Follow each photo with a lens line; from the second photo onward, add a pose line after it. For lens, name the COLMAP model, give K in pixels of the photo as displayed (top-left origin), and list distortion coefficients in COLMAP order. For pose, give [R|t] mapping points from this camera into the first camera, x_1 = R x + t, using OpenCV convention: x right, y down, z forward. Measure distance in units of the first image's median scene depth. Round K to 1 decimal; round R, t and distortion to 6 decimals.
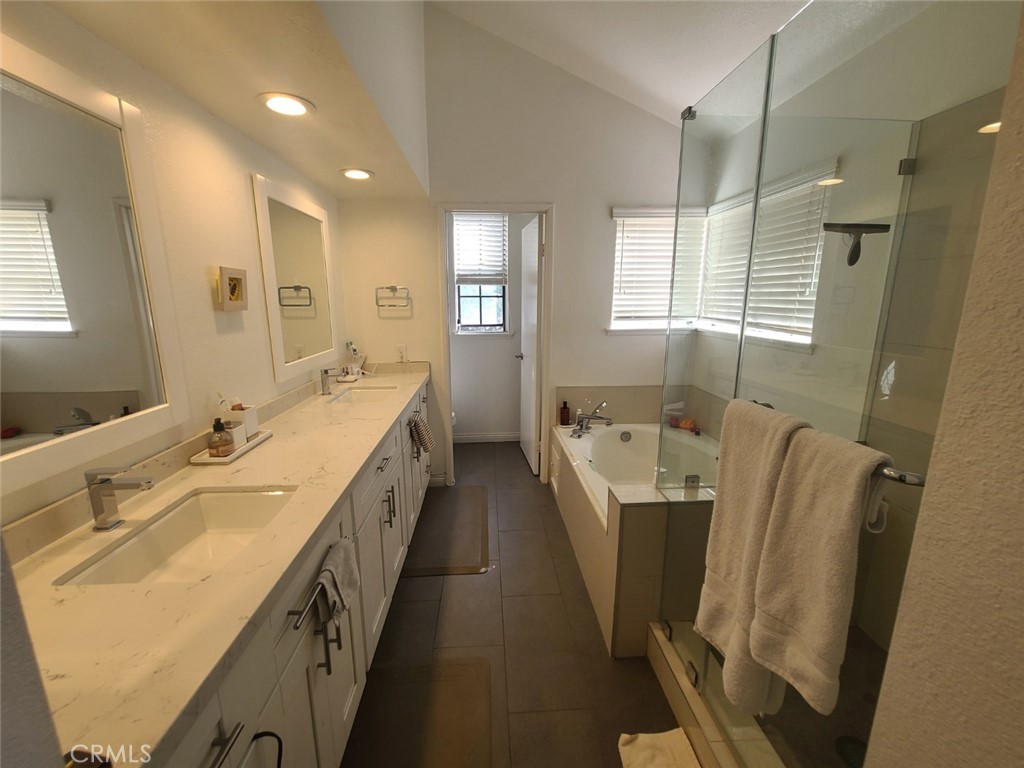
lens RADIAL K [[418.4, 0, 509.1], [0, 418.4, 383.3], [0, 0, 1]] dist [-0.003135, 0.000047]
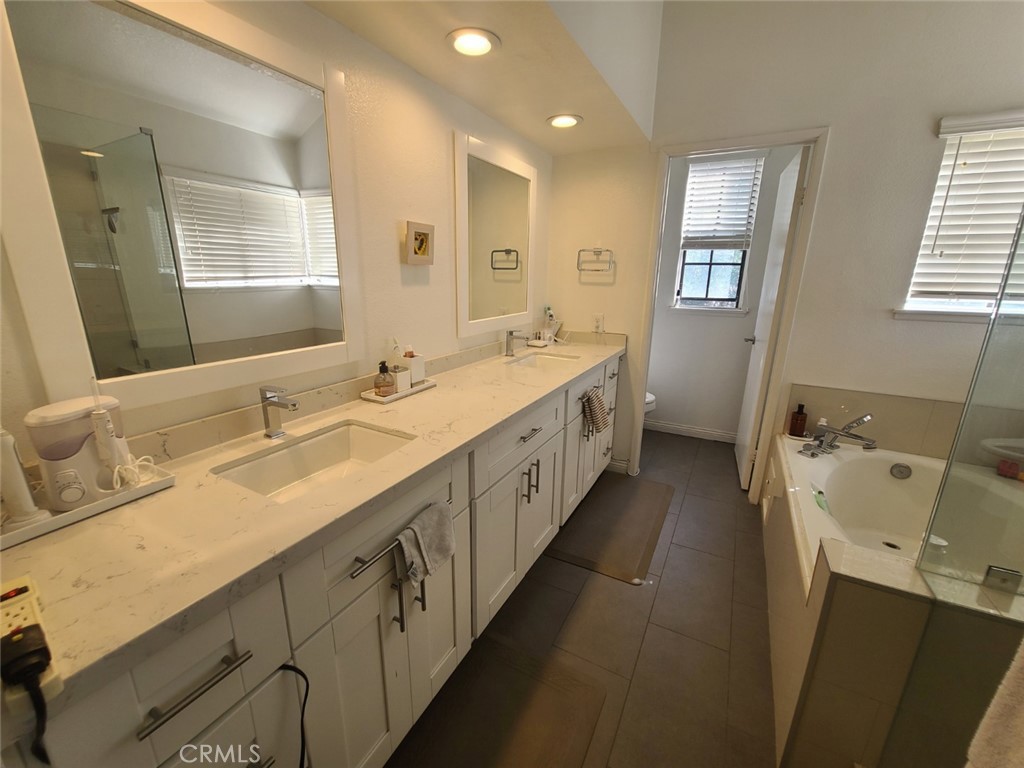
lens RADIAL K [[418.4, 0, 515.4], [0, 418.4, 384.0], [0, 0, 1]] dist [-0.003135, 0.000047]
pose [[0.850139, 0.147064, -0.505604, 0.097010], [-0.119163, 0.989028, 0.087313, 0.004003], [0.512897, -0.013979, 0.858336, 0.146240]]
